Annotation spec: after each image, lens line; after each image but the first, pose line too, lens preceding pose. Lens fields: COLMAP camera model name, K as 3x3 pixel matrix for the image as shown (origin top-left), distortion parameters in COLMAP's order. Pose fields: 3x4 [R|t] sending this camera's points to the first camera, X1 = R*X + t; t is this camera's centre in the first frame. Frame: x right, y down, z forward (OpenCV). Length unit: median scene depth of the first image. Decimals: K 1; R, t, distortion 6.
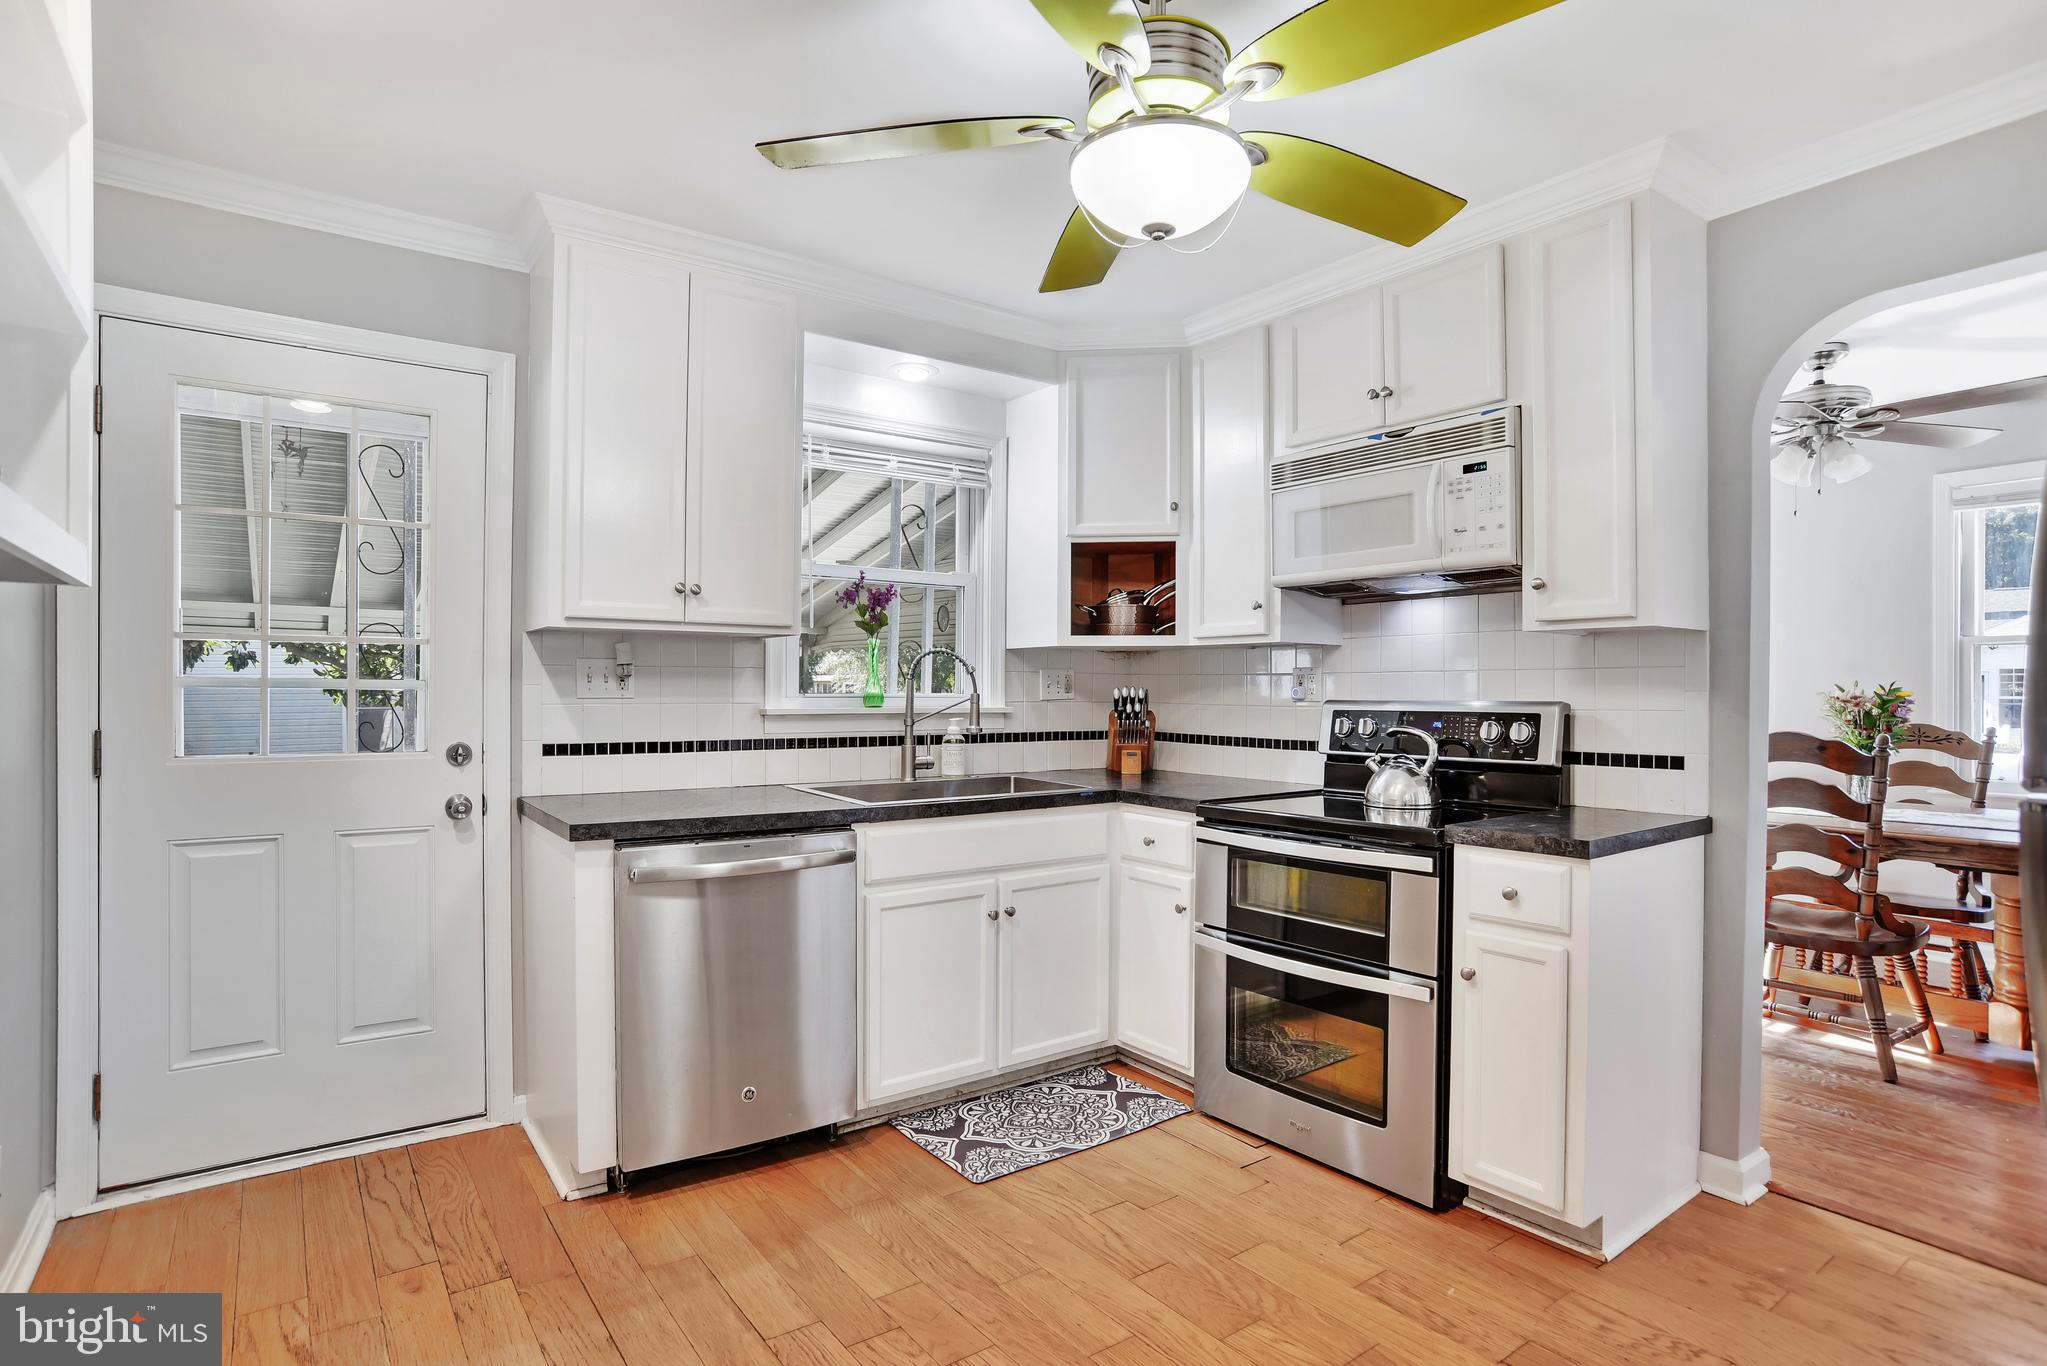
lens RADIAL K [[1064.1, 0, 1023.5], [0, 1064.1, 683.0], [0, 0, 1]] dist [0.002907, 0.001173]
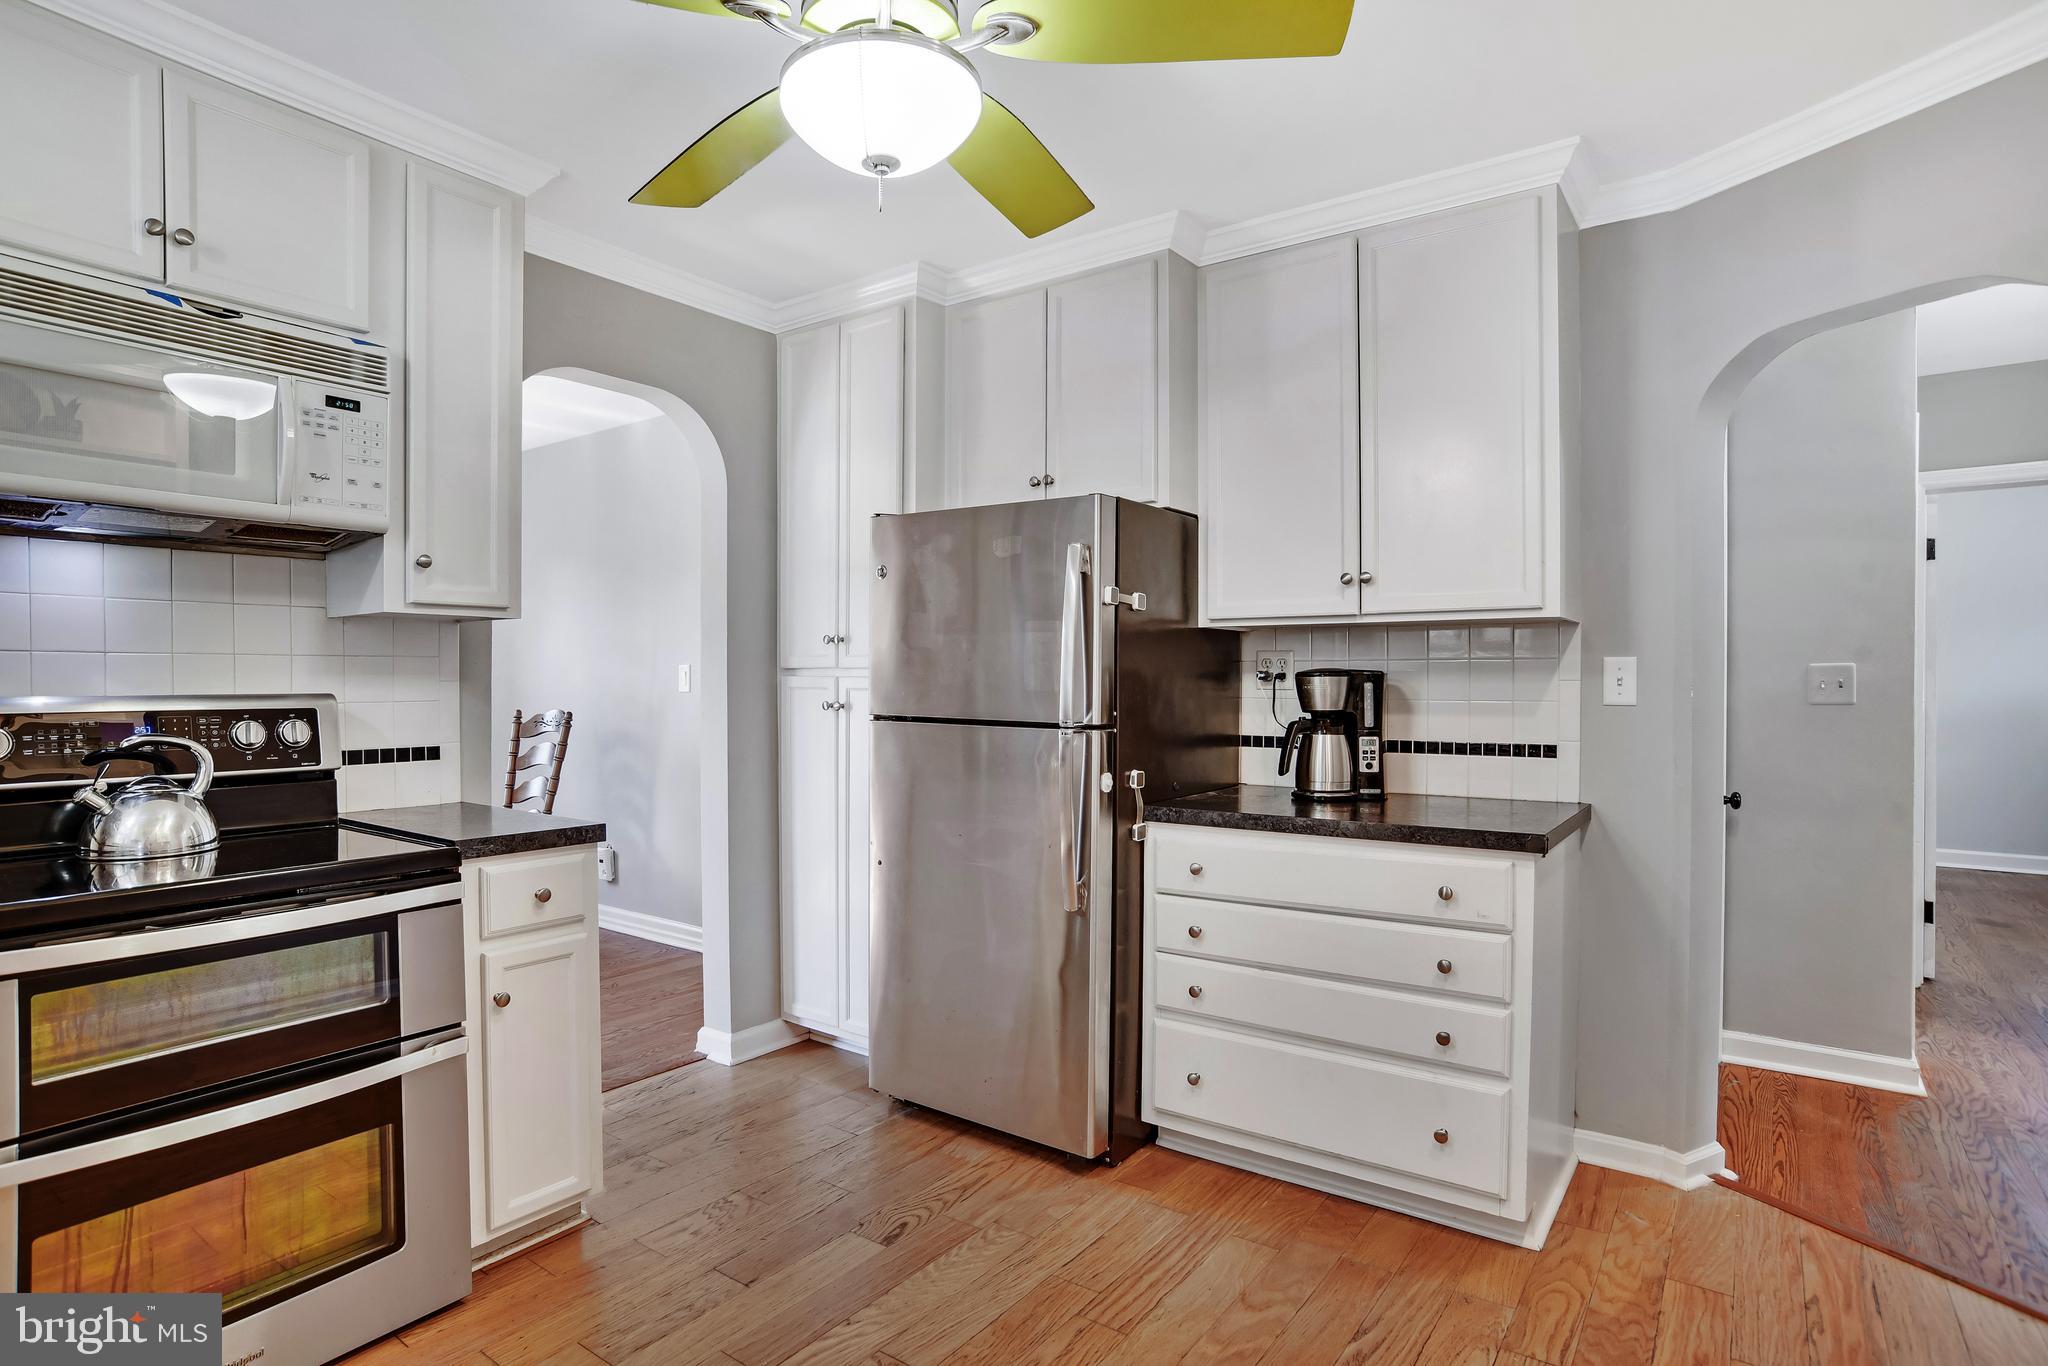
lens RADIAL K [[1076.9, 0, 1020.9], [0, 1076.9, 673.2], [0, 0, 1]] dist [-0.001368, -0.000576]
pose [[-0.297257, 0.003971, 0.954789, -0.484412], [-0.011505, 0.999904, -0.007740, 0.001293], [-0.954728, -0.013285, -0.297183, 0.724267]]
